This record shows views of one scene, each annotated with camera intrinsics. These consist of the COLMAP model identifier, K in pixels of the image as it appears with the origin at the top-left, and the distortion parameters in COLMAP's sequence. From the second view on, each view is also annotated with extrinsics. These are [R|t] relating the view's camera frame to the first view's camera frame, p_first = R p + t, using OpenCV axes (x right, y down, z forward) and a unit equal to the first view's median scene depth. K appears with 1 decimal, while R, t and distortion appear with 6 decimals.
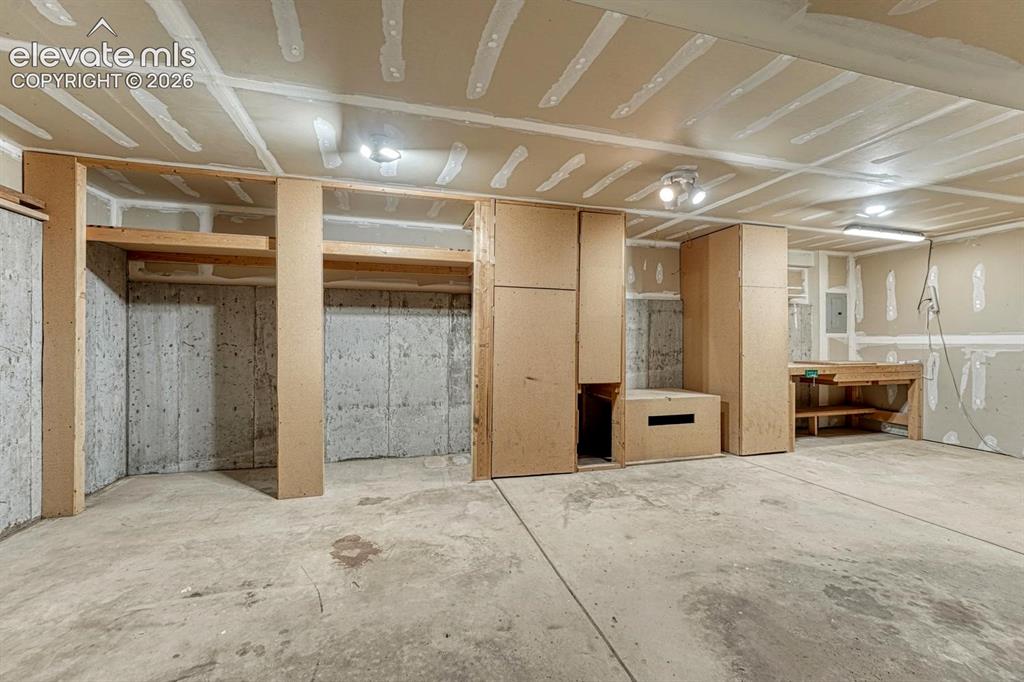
lens RADIAL K [[432.4, 0, 509.9], [0, 432.4, 338.3], [0, 0, 1]] dist [-0.006751, 0.001819]
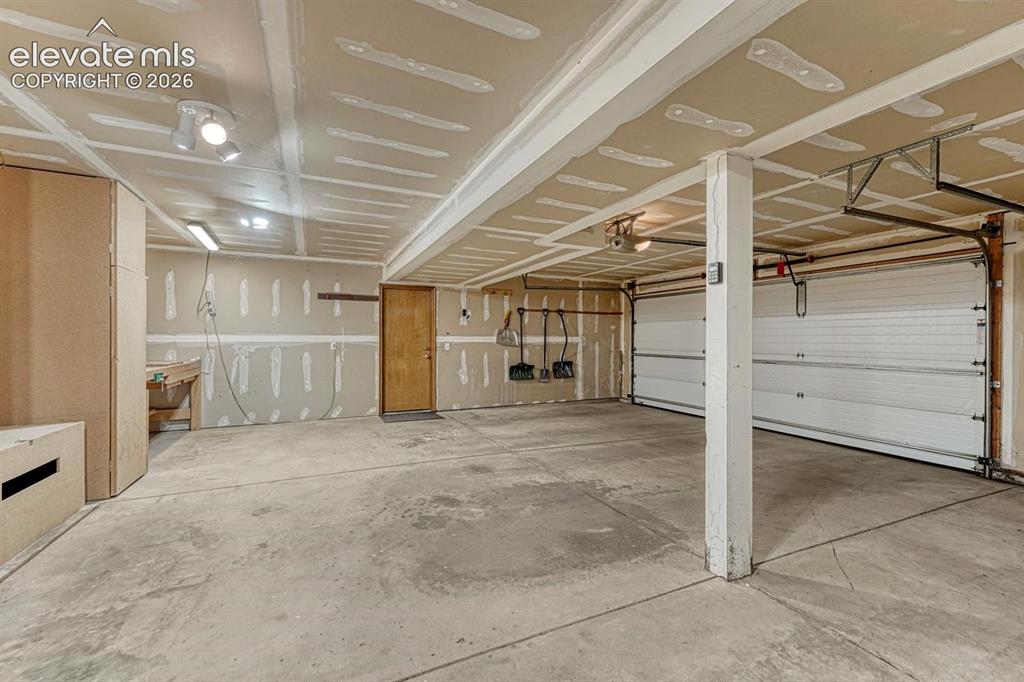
lens RADIAL K [[432.4, 0, 507.0], [0, 432.4, 343.7], [0, 0, 1]] dist [-0.006751, 0.001819]
pose [[-0.191150, -0.011404, 0.981495, -0.386957], [-0.007225, 0.999922, 0.010211, -0.000950], [-0.981534, -0.005140, -0.191218, 0.610923]]
